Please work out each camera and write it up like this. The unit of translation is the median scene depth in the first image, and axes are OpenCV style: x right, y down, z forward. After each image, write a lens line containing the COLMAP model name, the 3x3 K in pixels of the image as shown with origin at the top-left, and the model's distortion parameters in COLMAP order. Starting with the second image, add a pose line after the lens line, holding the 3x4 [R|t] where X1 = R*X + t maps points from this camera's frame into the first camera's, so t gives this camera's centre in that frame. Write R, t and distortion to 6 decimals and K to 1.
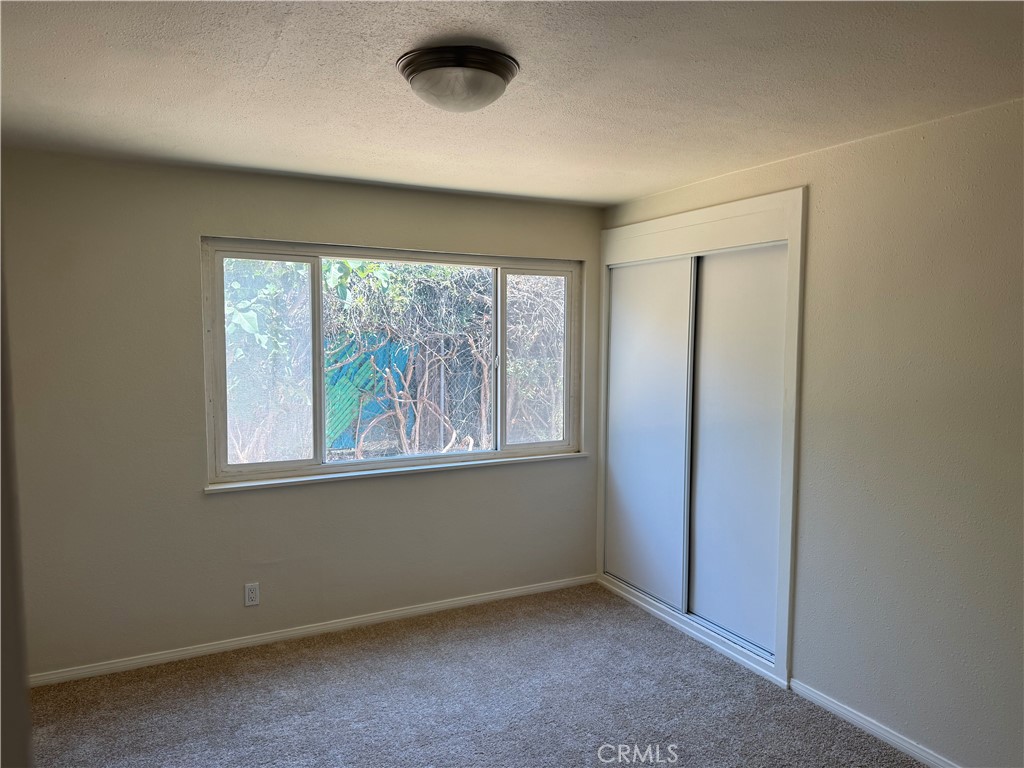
lens RADIAL K [[716.1, 0, 512.8], [0, 716.1, 384.8], [0, 0, 1]] dist [0.044584, -0.058219]
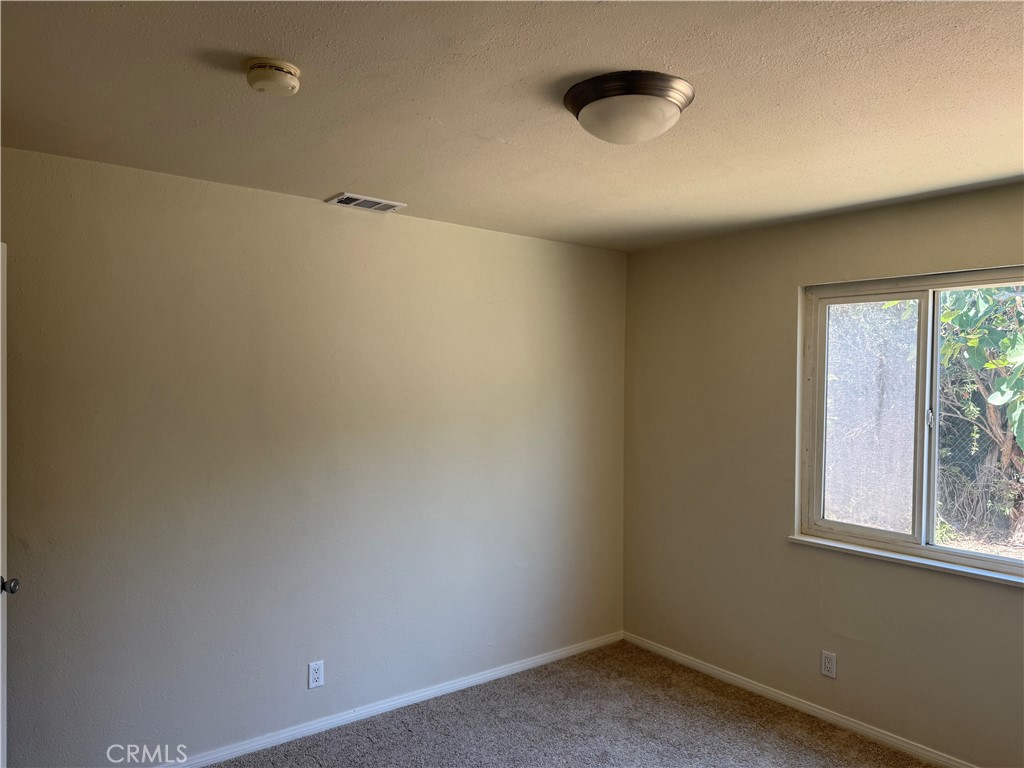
lens RADIAL K [[716.1, 0, 512.5], [0, 716.1, 383.1], [0, 0, 1]] dist [0.044584, -0.058219]
pose [[0.192783, 0.004810, -0.981230, 0.466162], [-0.081711, 0.996594, -0.011169, -0.024855], [0.977833, 0.082330, 0.192519, 0.396090]]
